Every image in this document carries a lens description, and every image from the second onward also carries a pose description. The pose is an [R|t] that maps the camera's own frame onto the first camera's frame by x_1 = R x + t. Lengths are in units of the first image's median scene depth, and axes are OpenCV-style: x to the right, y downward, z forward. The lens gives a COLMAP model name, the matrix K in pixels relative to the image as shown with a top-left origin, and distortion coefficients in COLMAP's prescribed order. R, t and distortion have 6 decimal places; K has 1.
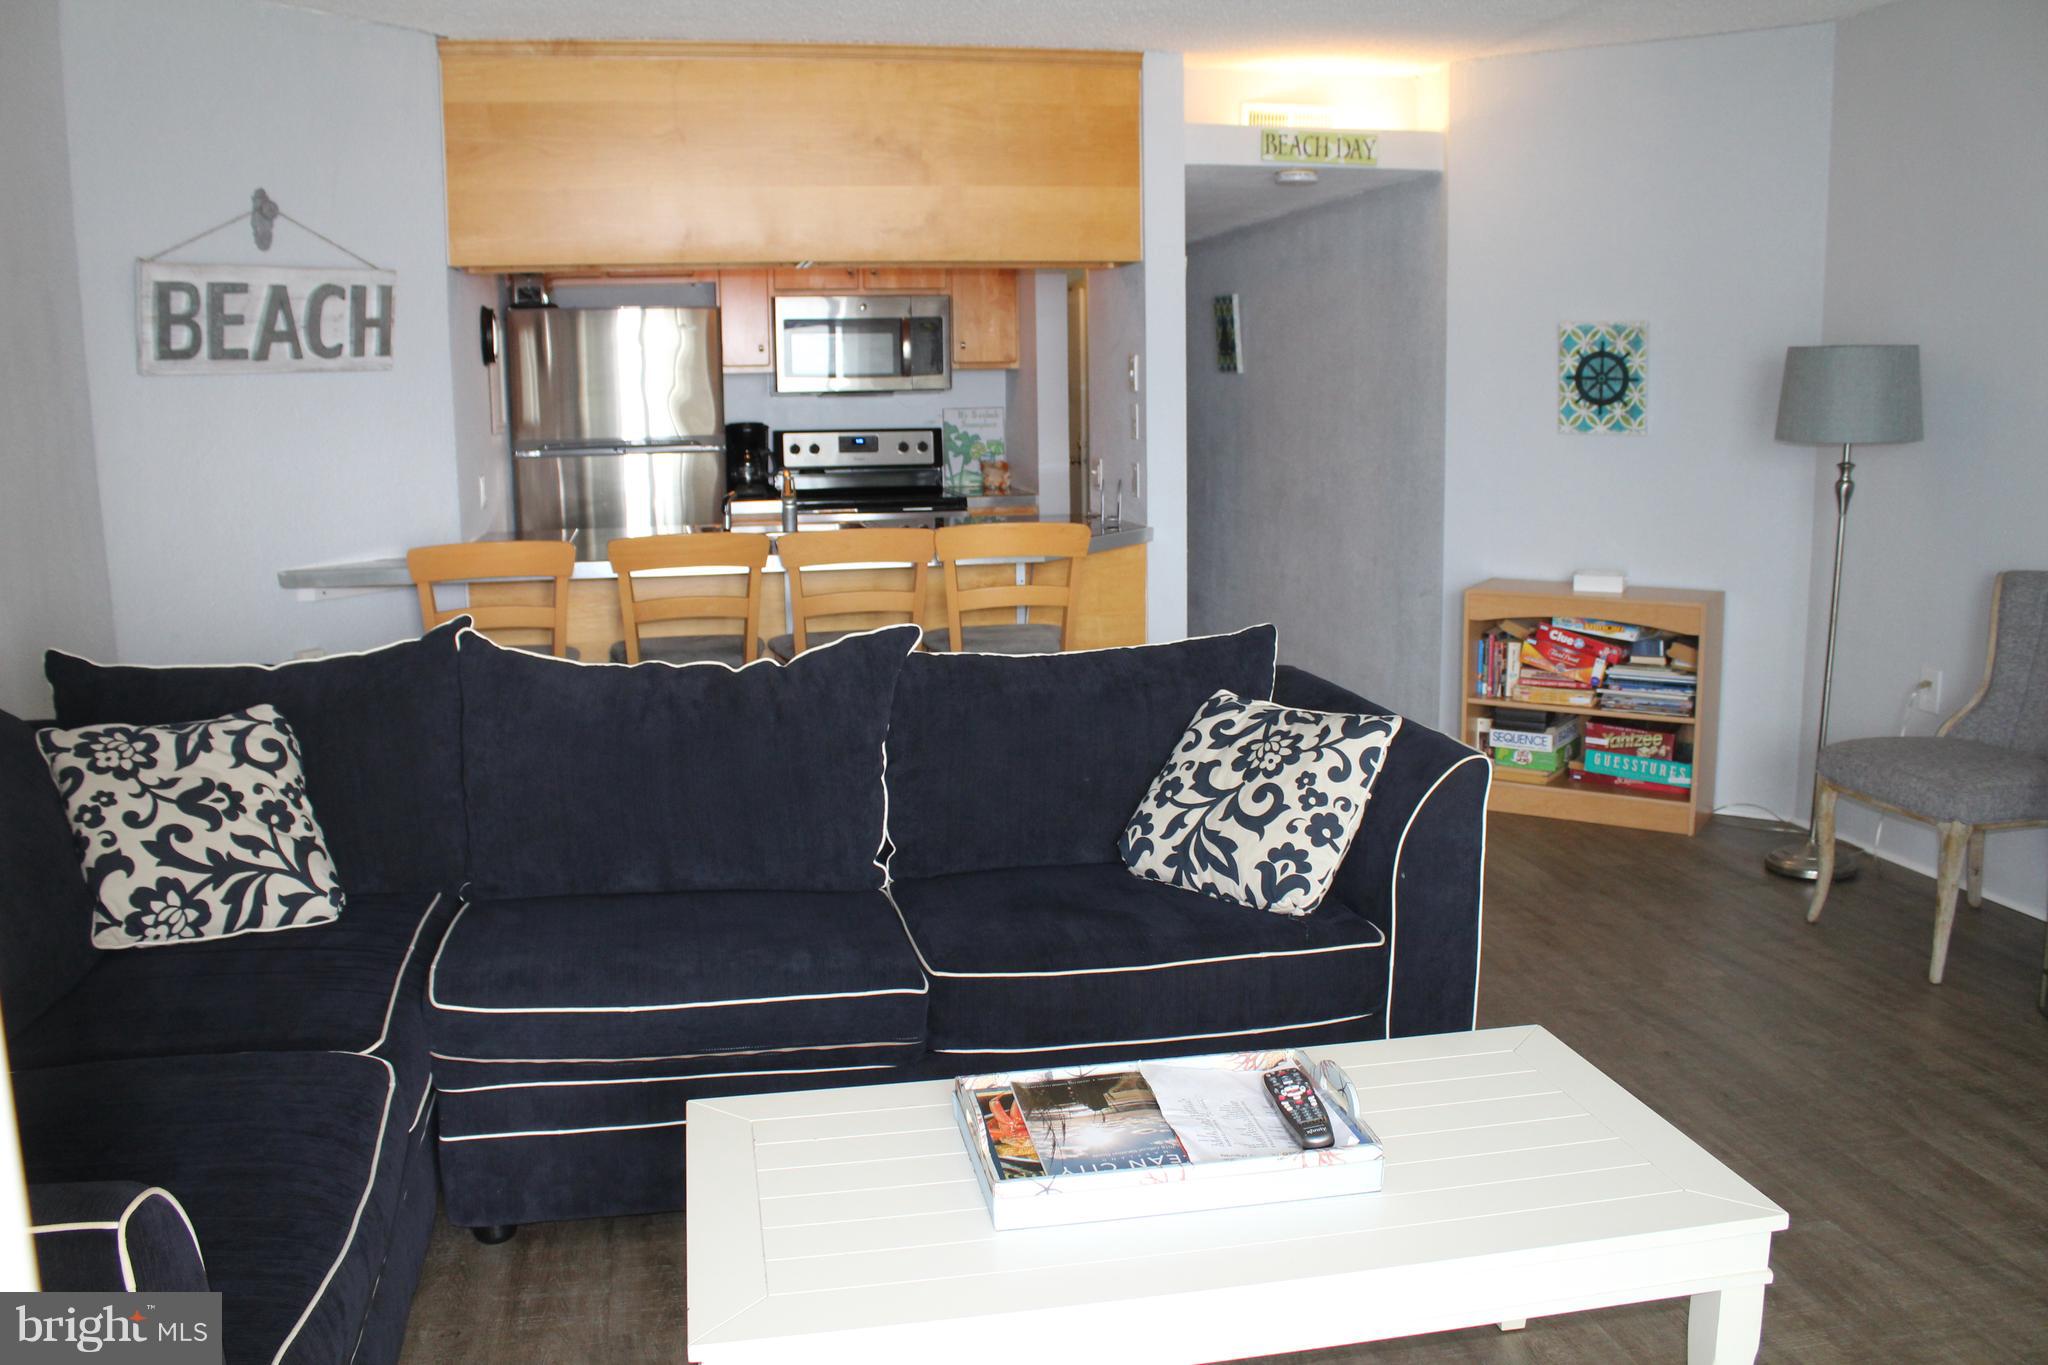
lens RADIAL K [[1706.2, 0, 1024.0], [0, 1706.2, 682.5], [0, 0, 1]] dist [-0.169420, 0.156625]
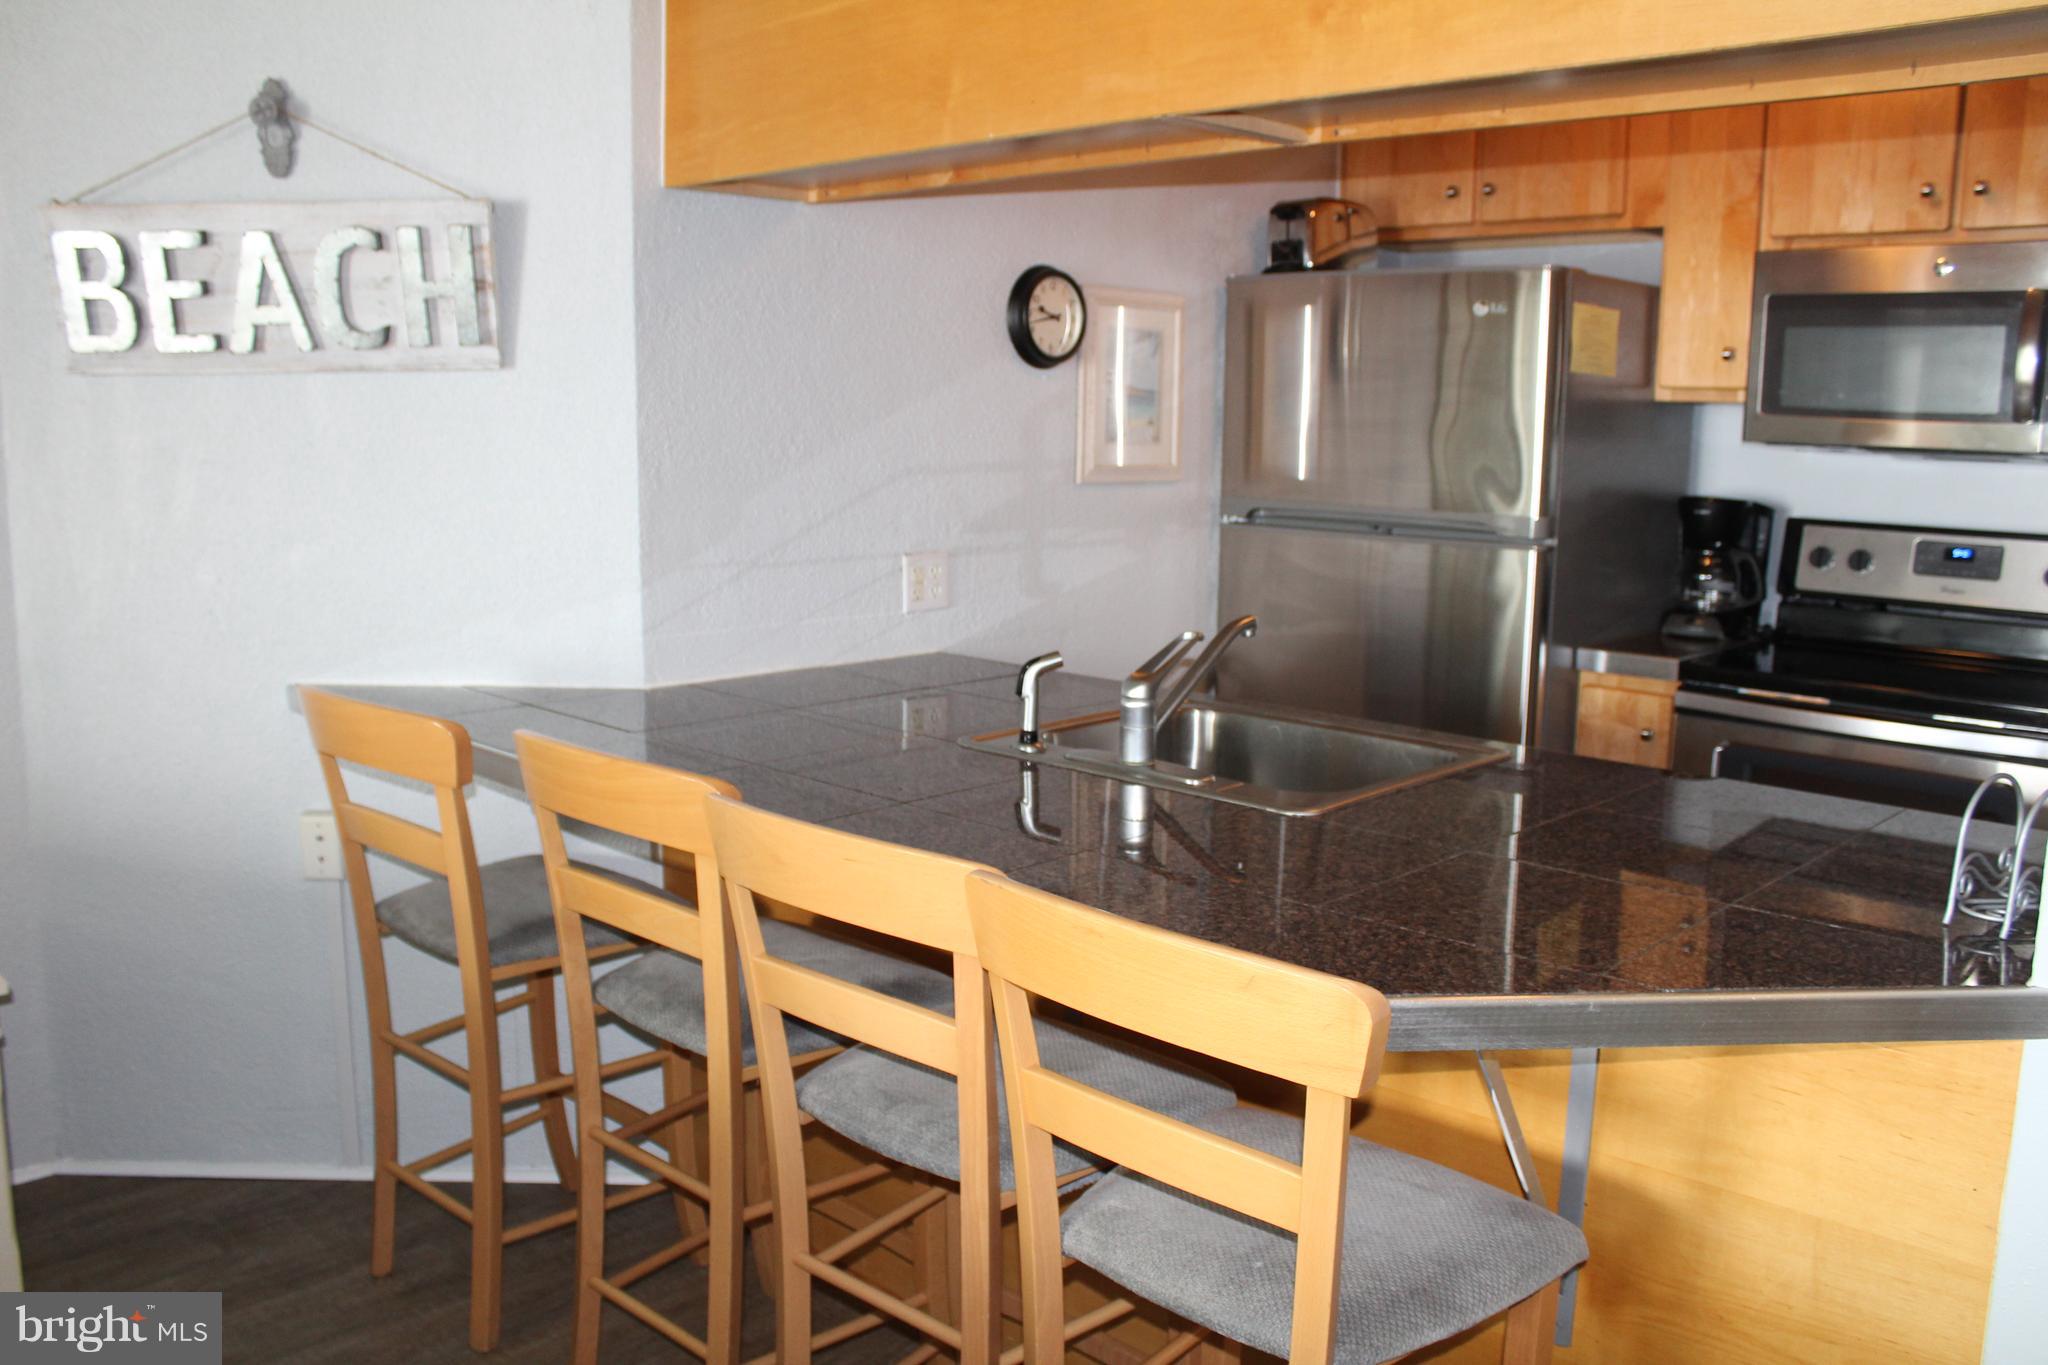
lens RADIAL K [[1706.2, 0, 1024.0], [0, 1706.2, 682.5], [0, 0, 1]] dist [-0.169420, 0.156625]
pose [[0.556079, 0.152018, -0.817109, 0.342941], [-0.163187, 0.983964, 0.072005, -0.236357], [0.814952, 0.093301, 0.571969, 1.280314]]
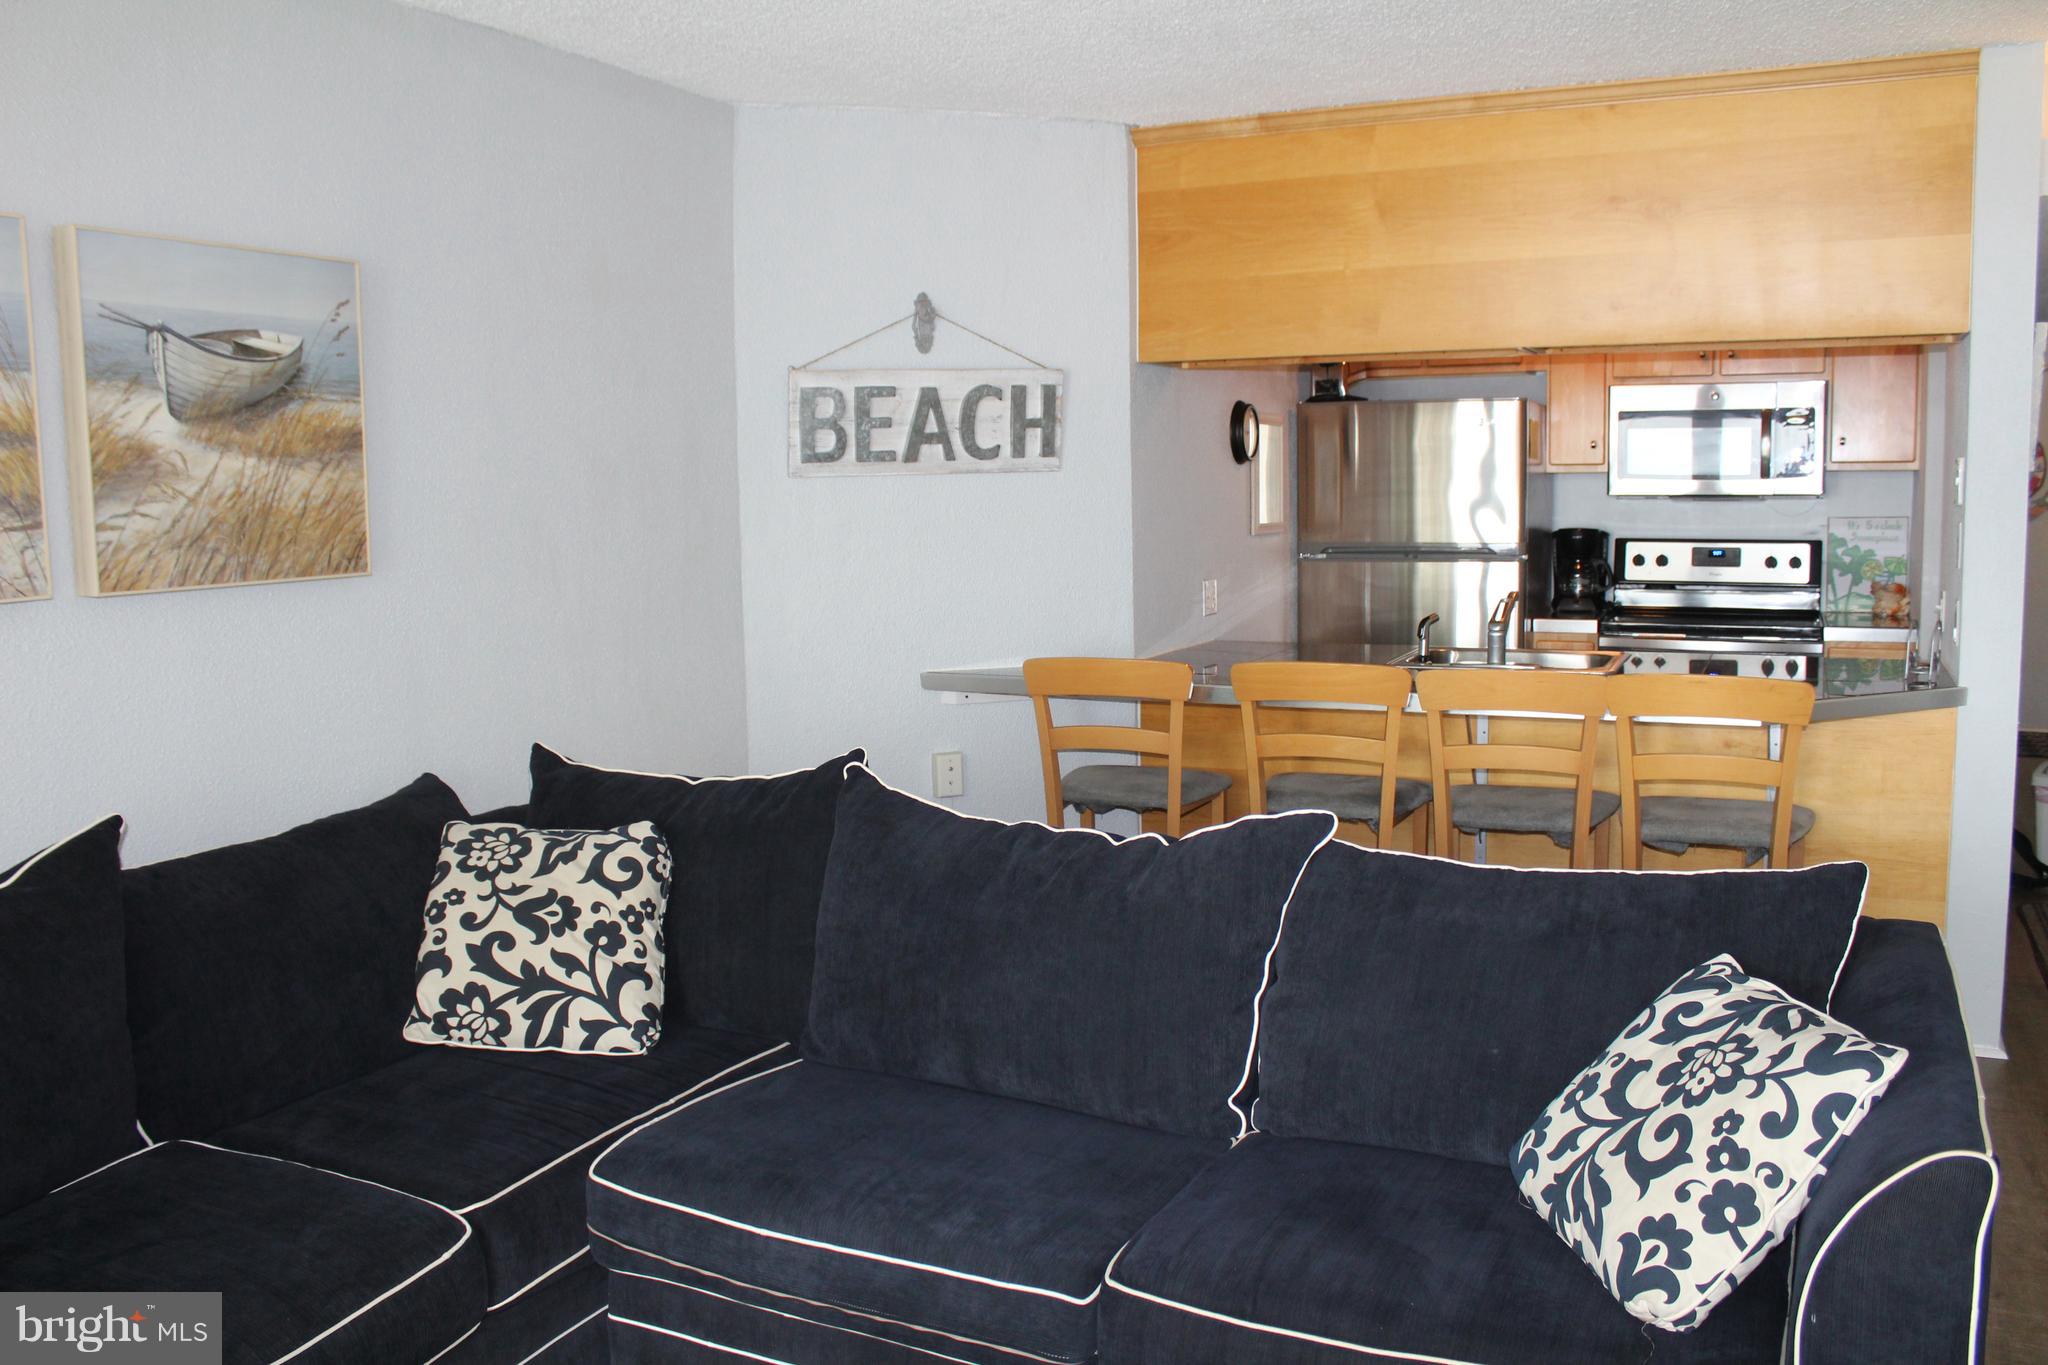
lens RADIAL K [[1706.2, 0, 1024.0], [0, 1706.2, 682.5], [0, 0, 1]] dist [-0.169420, 0.156625]
pose [[0.797587, 0.068901, -0.599256, 0.318268], [-0.097906, 0.995069, -0.015898, -0.074548], [0.595205, 0.071351, 0.800400, 0.318581]]
